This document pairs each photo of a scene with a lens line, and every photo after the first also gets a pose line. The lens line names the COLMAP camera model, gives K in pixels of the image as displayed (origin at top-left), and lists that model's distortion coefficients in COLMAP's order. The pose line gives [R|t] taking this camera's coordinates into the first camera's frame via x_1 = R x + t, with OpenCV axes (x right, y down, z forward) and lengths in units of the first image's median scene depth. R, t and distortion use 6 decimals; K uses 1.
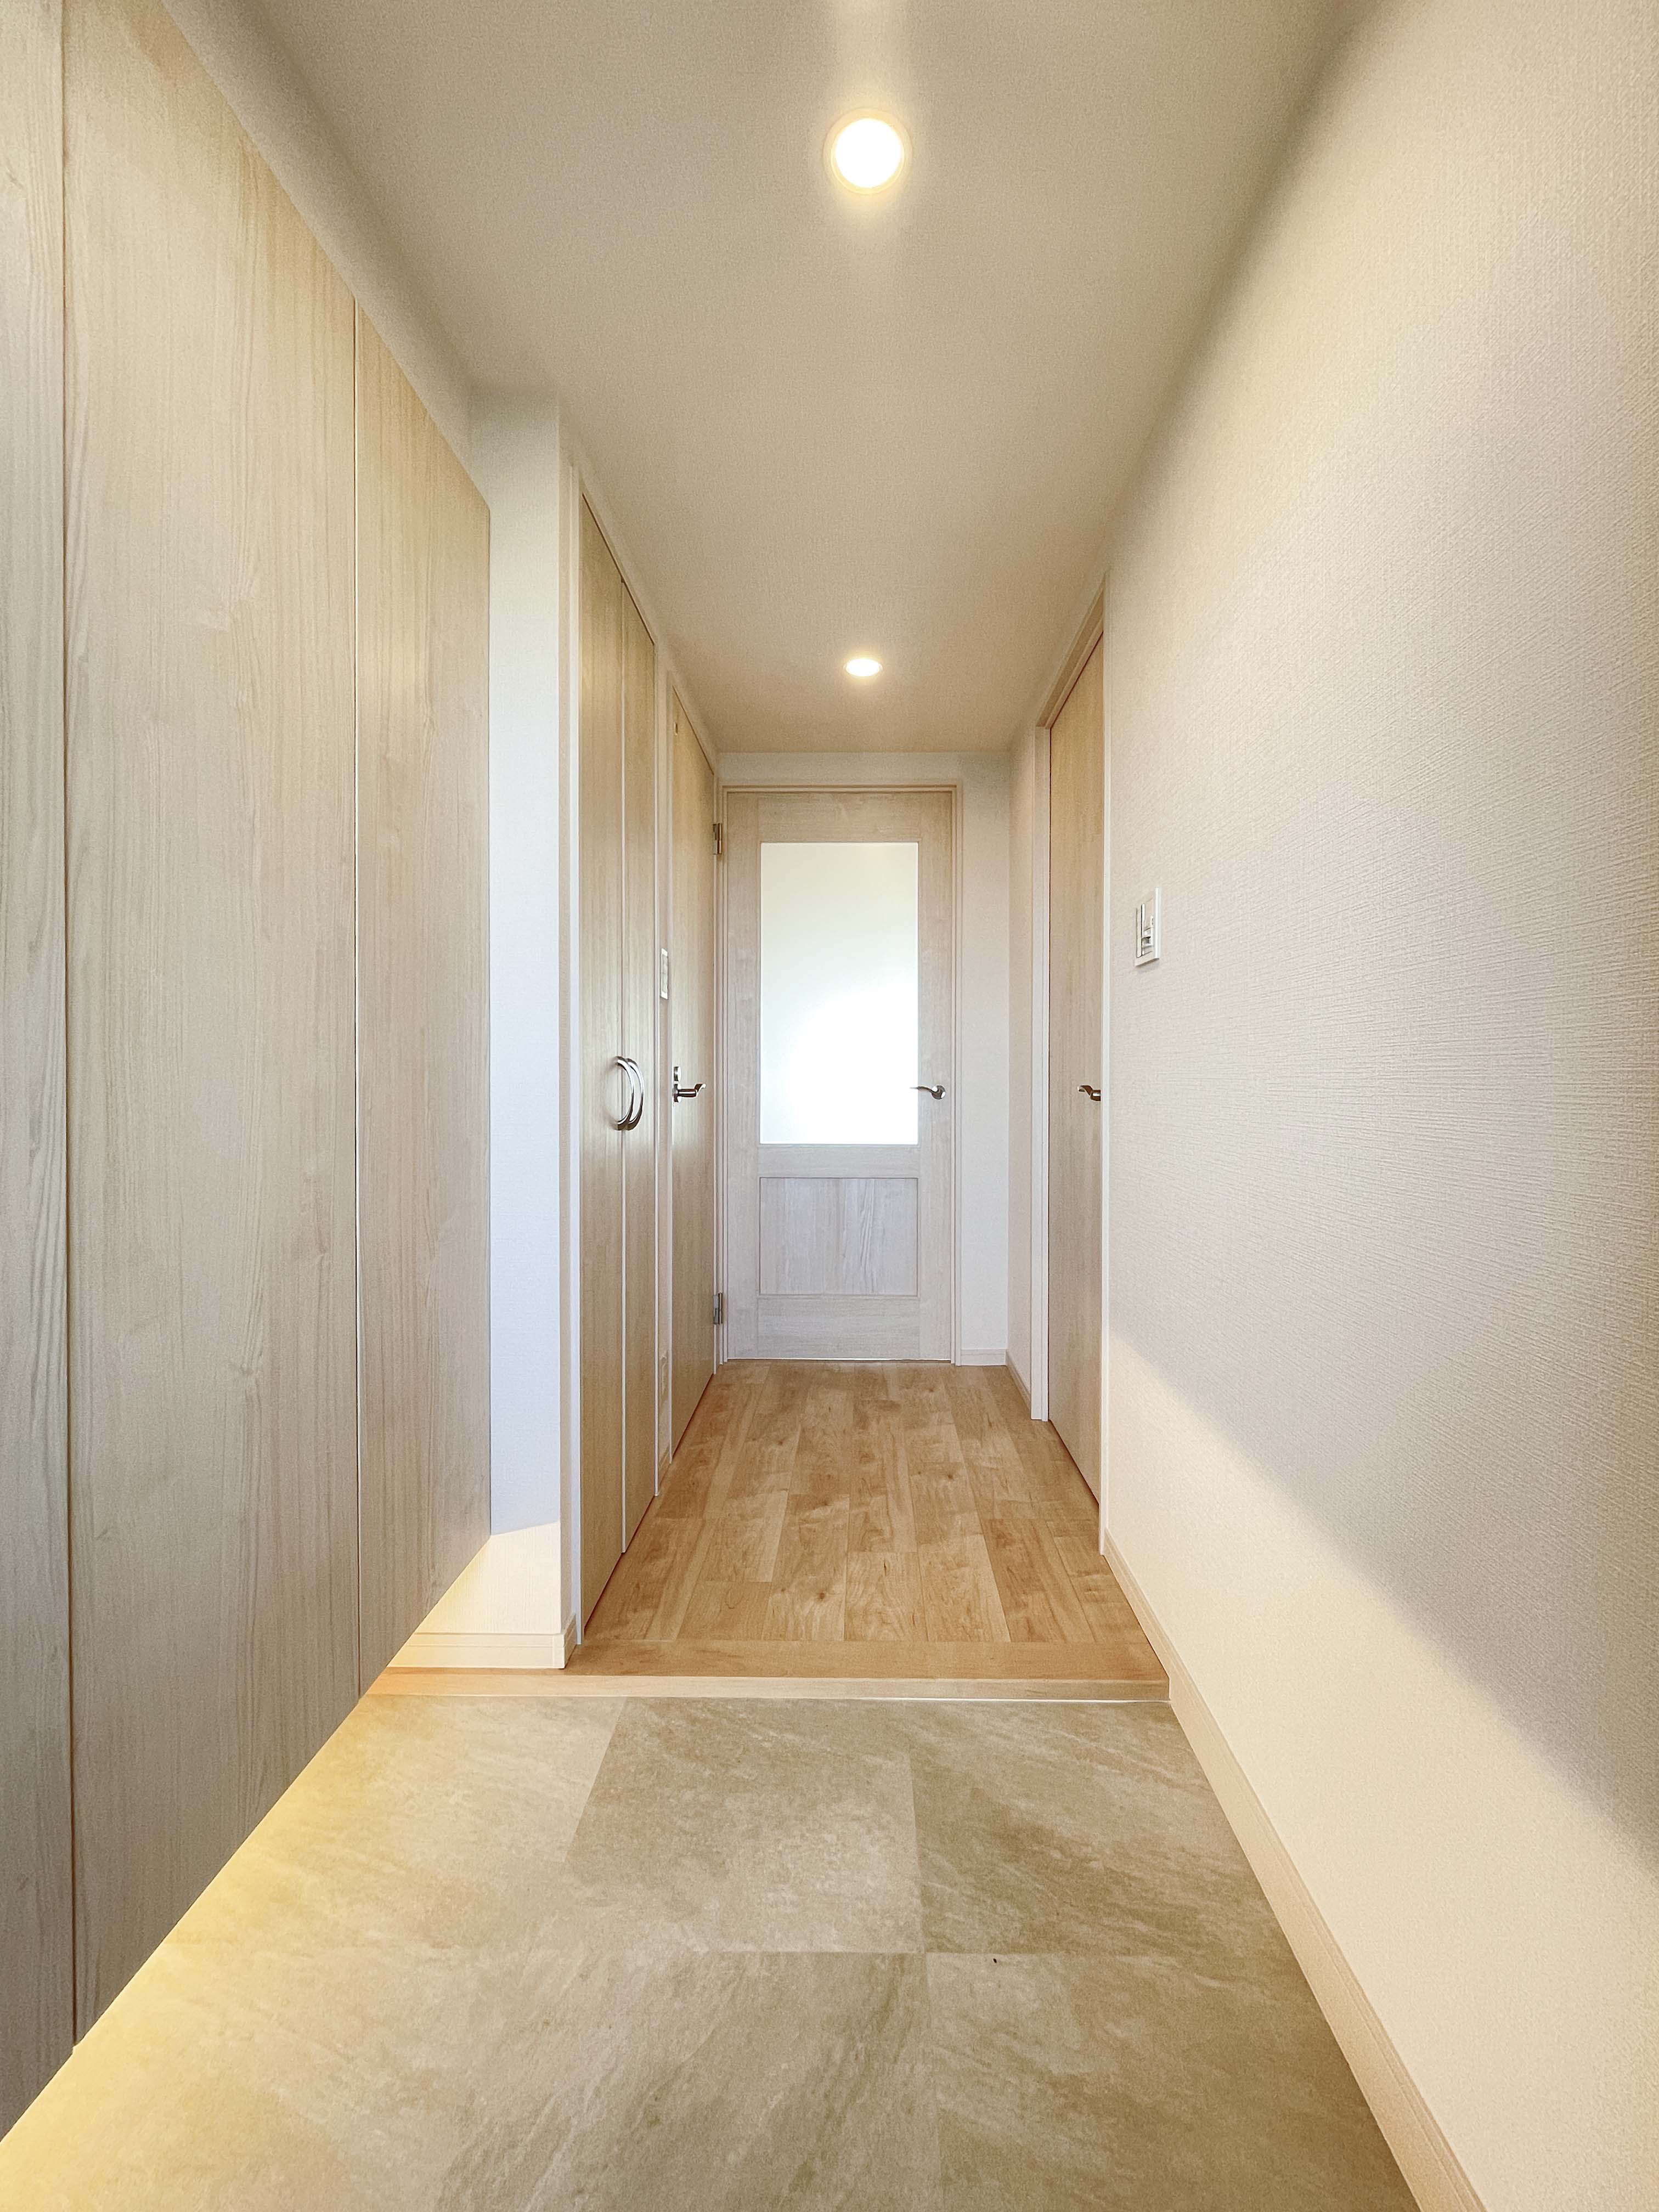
lens RADIAL K [[891.3, 0, 842.7], [0, 891.3, 1079.7], [0, 0, 1]] dist [-0.003668, -0.000184]
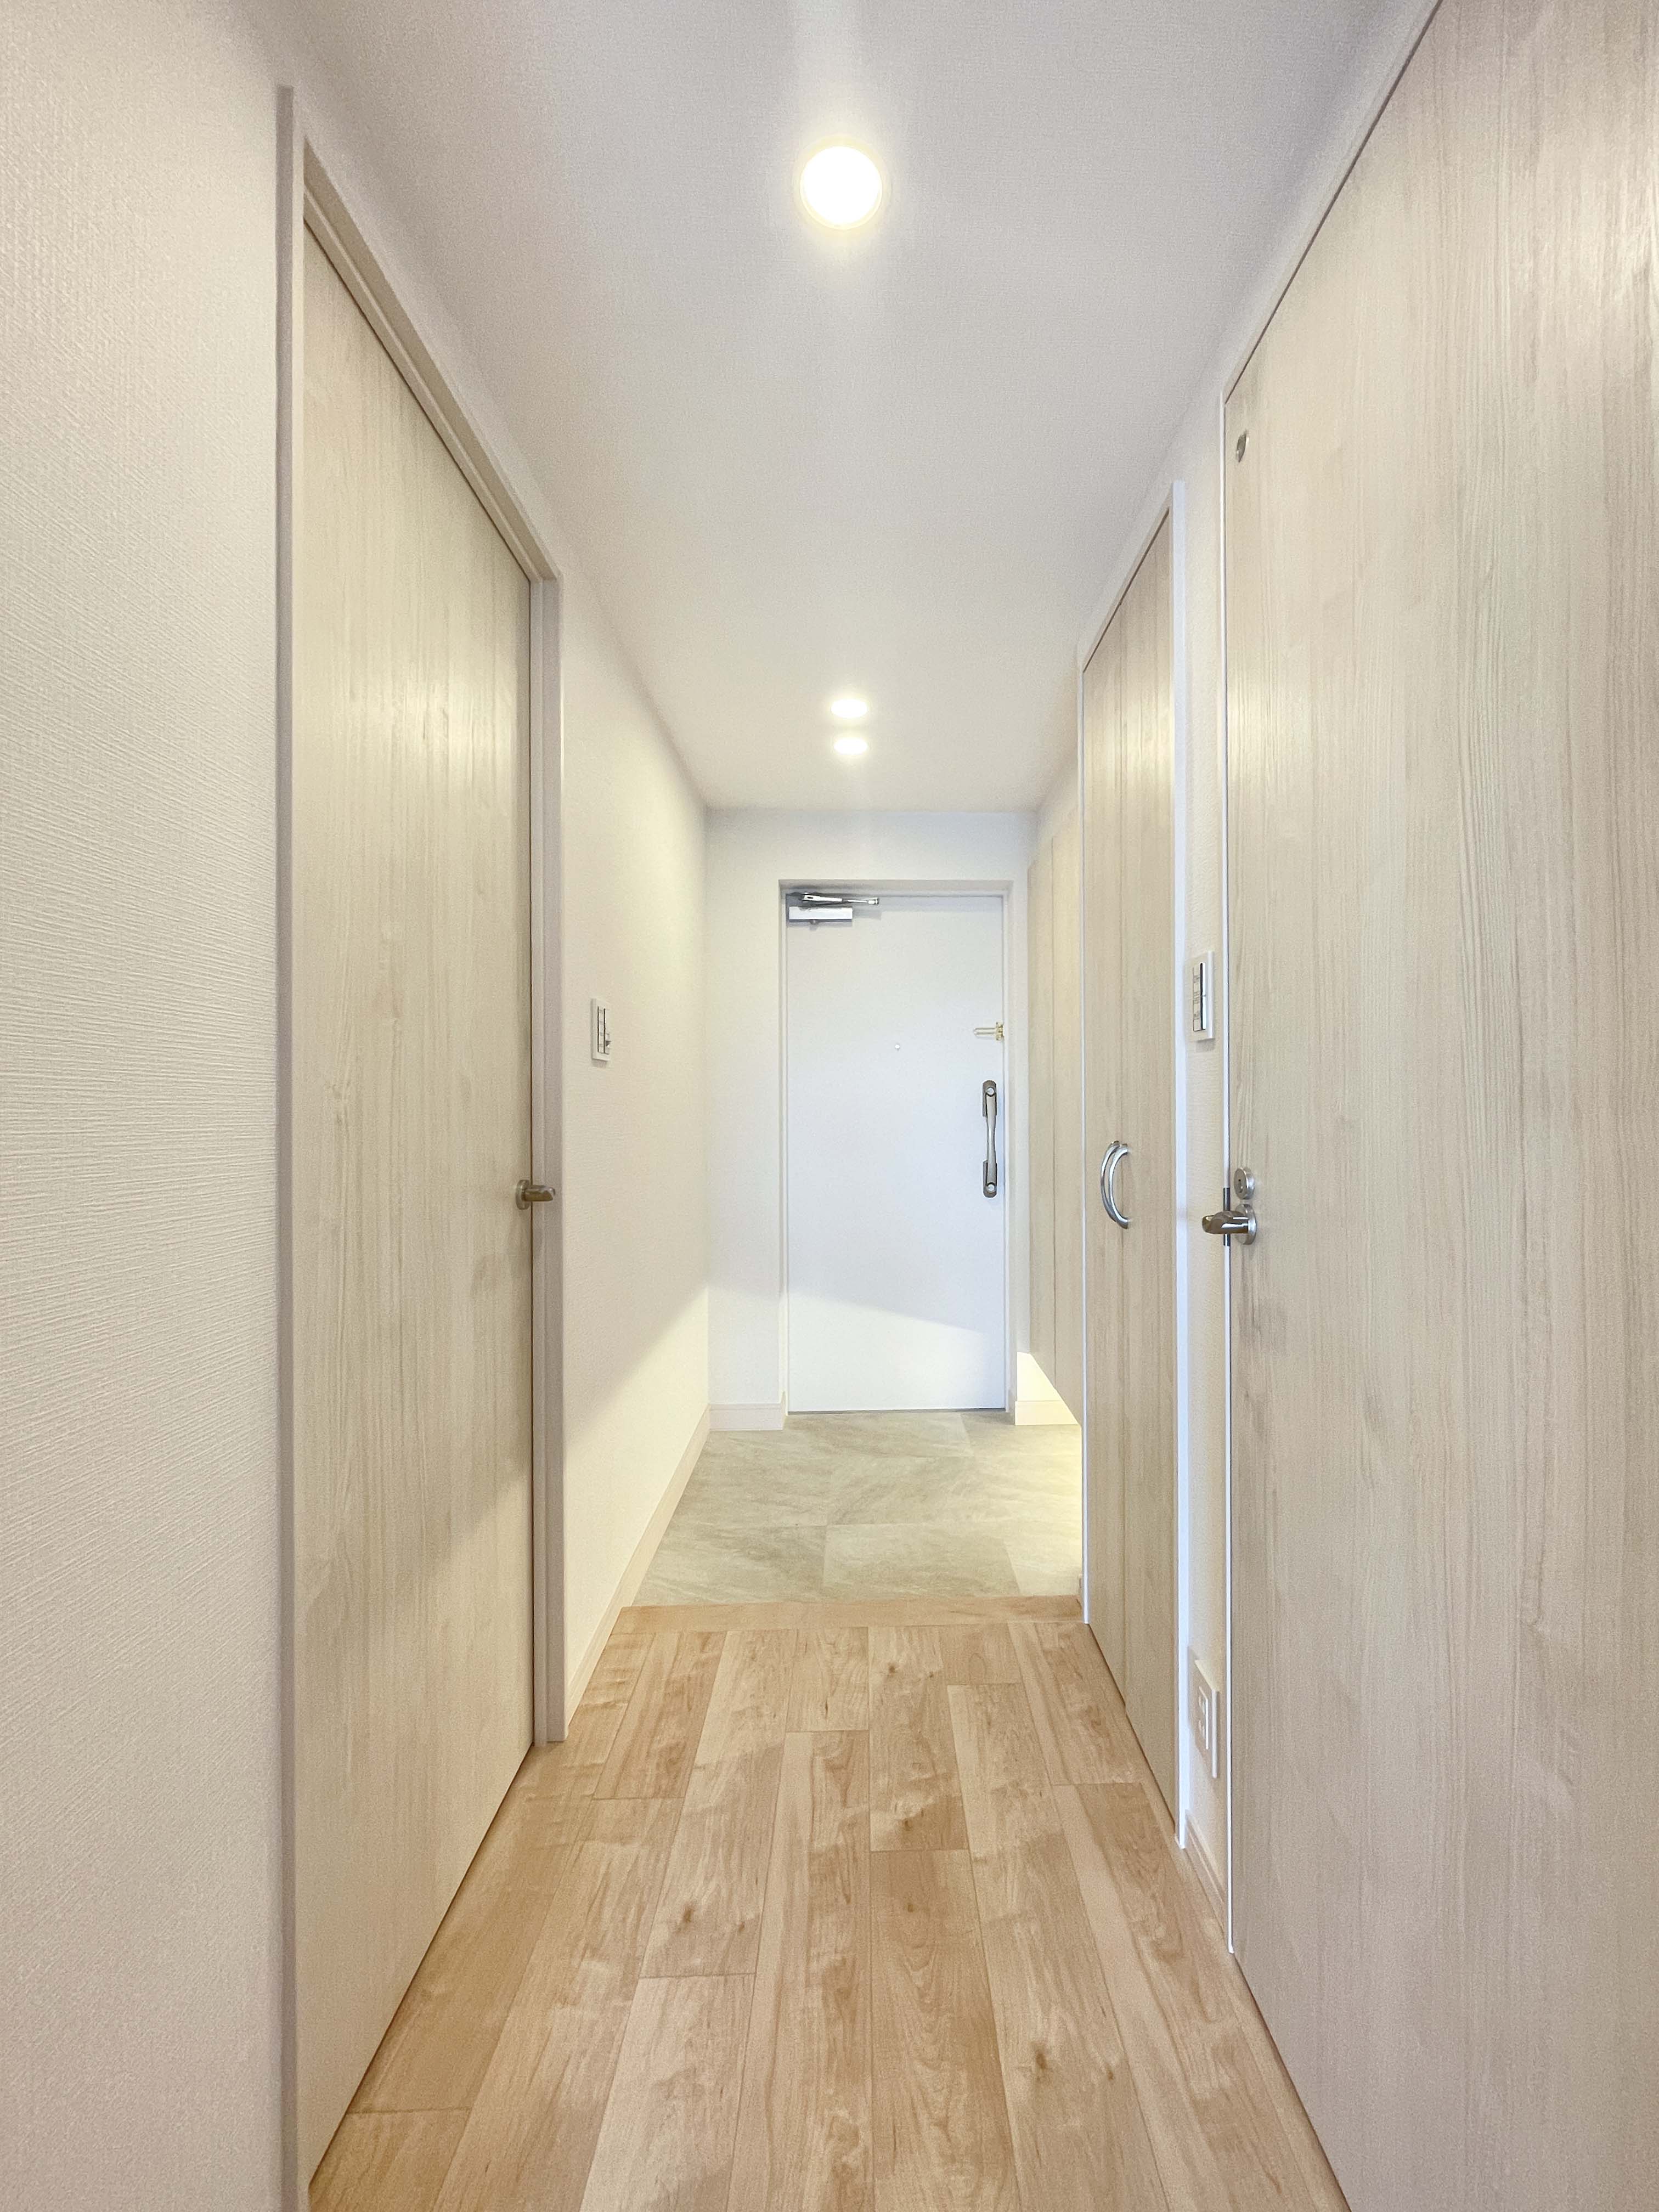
lens RADIAL K [[891.3, 0, 849.7], [0, 891.3, 1105.4], [0, 0, 1]] dist [-0.003668, -0.000184]
pose [[-0.999927, 0.001311, -0.011979, 0.036965], [0.001314, 0.999999, -0.000282, -0.065286], [0.011978, -0.000297, -0.999928, 2.046817]]
